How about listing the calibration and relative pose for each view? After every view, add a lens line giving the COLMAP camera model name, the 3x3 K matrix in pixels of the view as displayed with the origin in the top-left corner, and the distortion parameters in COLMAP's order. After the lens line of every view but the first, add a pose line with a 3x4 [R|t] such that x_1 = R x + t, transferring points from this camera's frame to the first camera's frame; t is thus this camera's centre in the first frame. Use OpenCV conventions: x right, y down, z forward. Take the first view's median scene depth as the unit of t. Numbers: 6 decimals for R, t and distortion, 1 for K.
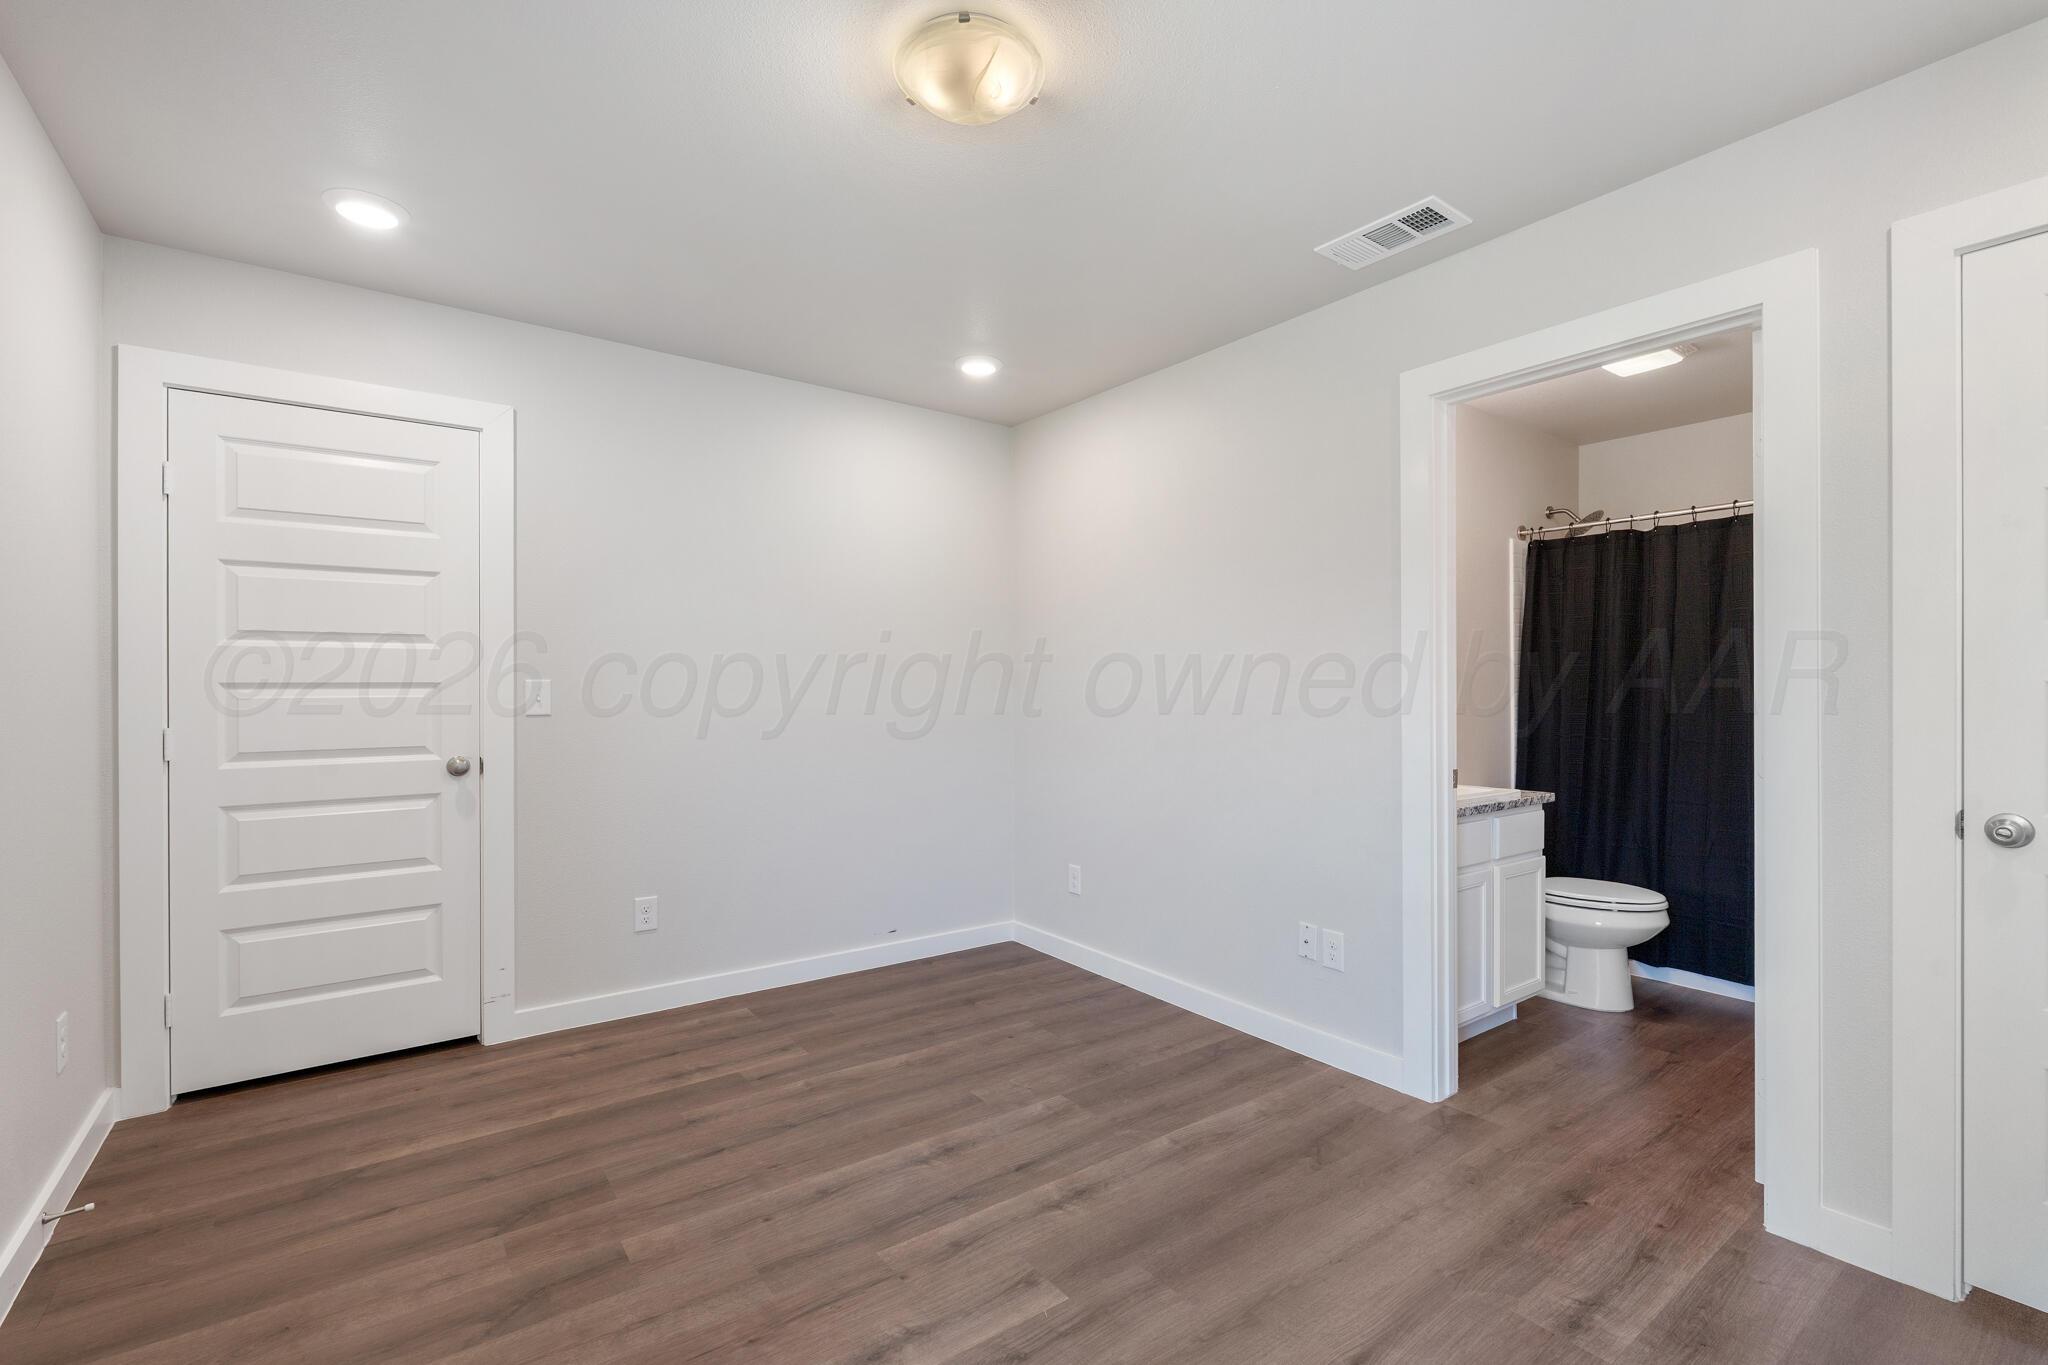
lens RADIAL K [[906.3, 0, 1020.3], [0, 906.3, 690.1], [0, 0, 1]] dist [-0.001657, 0.000237]
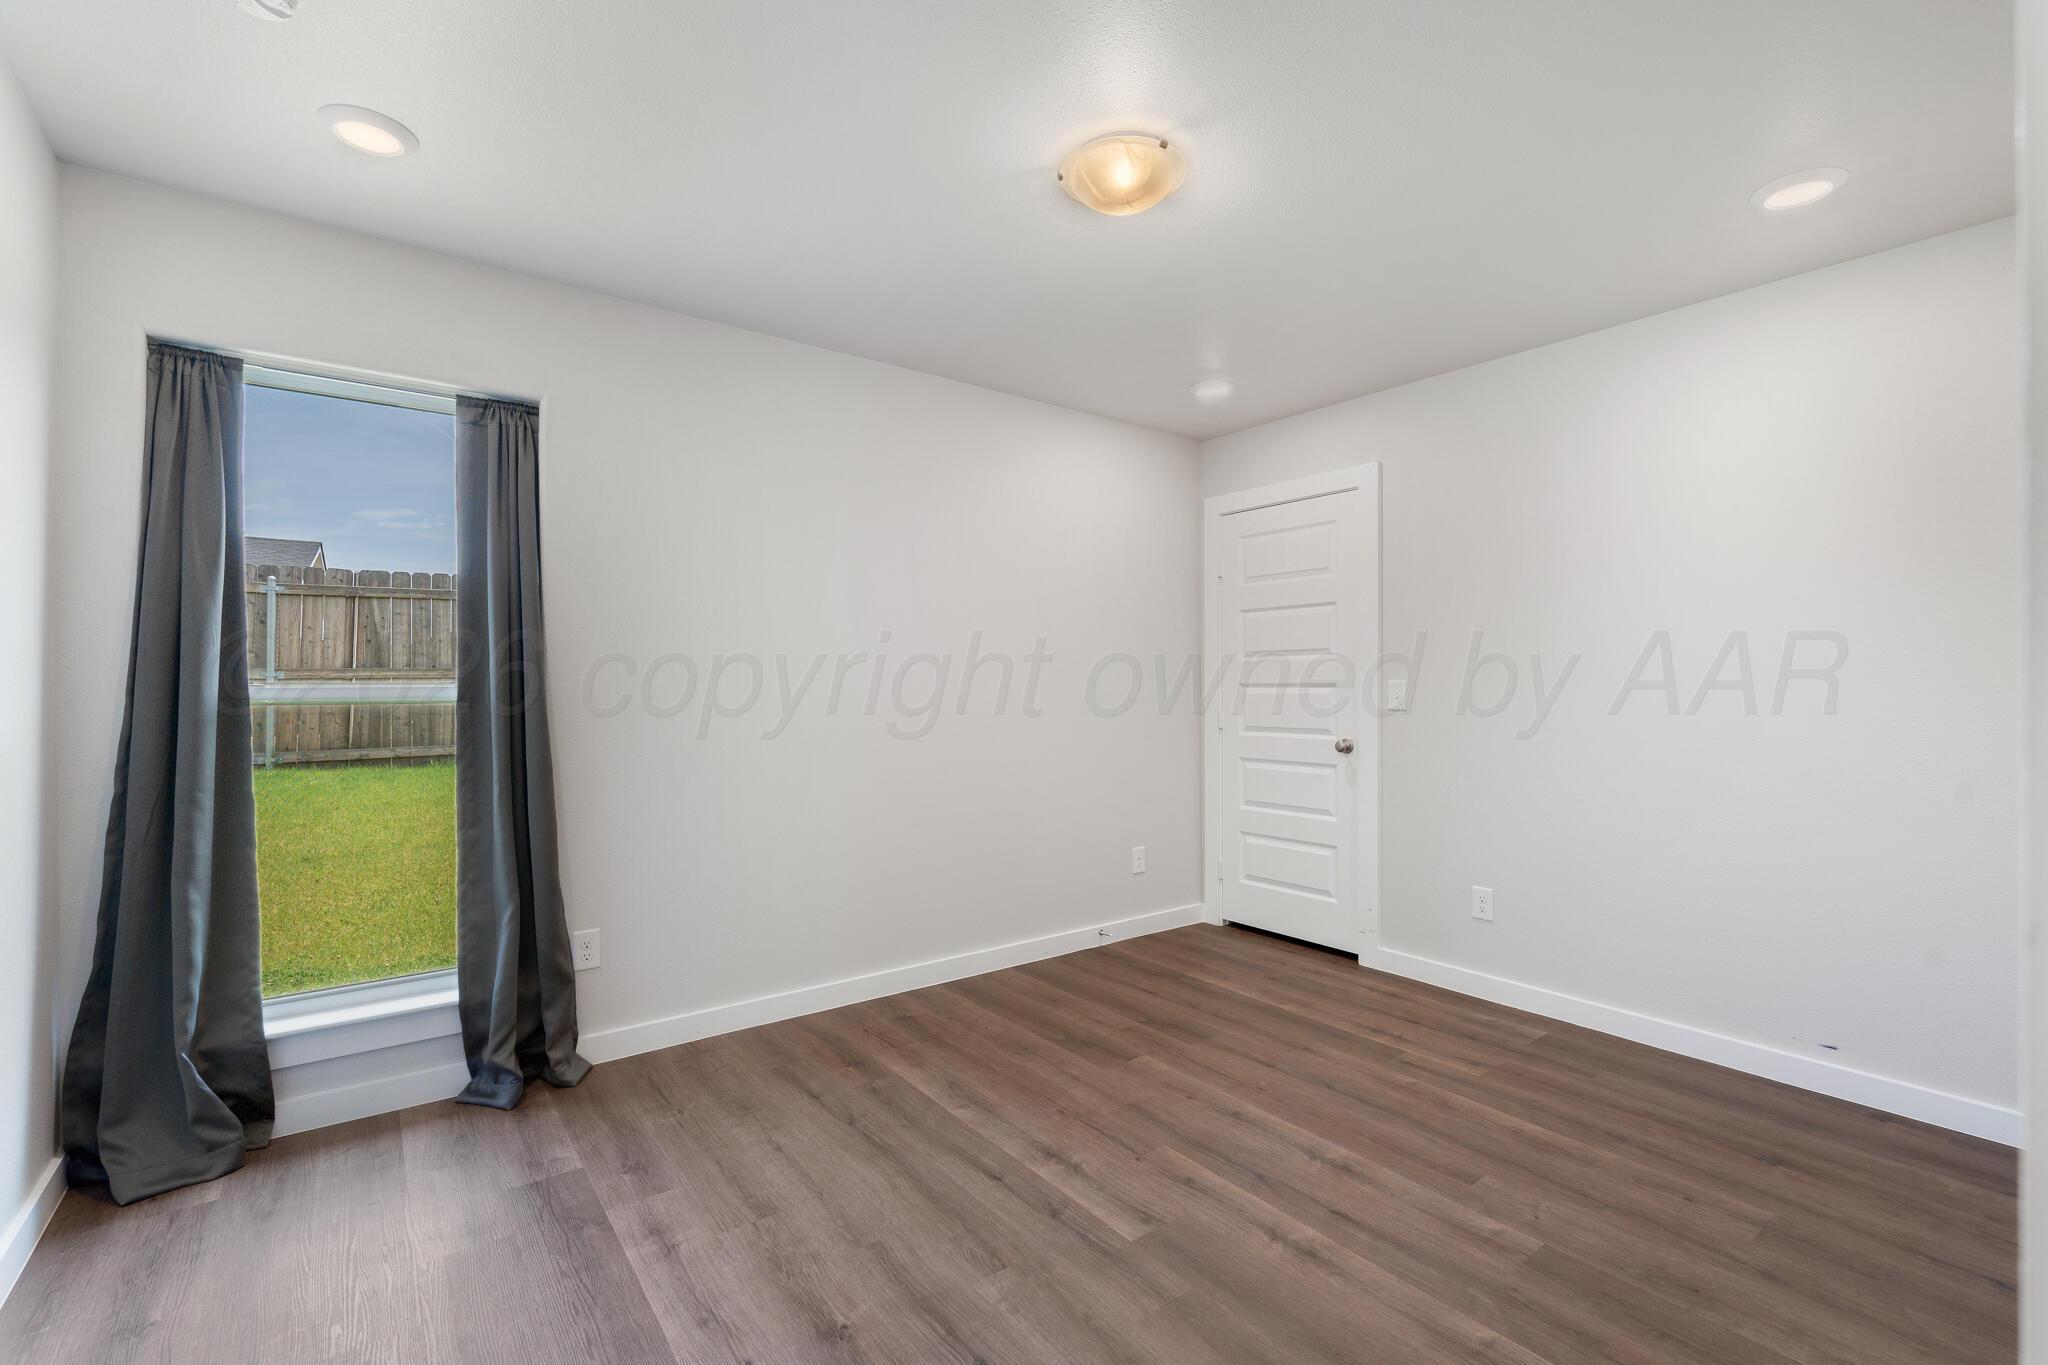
lens RADIAL K [[894.1, 0, 1026.0], [0, 894.1, 688.2], [0, 0, 1]] dist [0.000348, 0.000020]
pose [[0.011676, 0.000559, -0.999932, 0.784268], [-0.002584, 0.999997, 0.000529, 0.000109], [0.999928, 0.002578, 0.011677, 0.591860]]
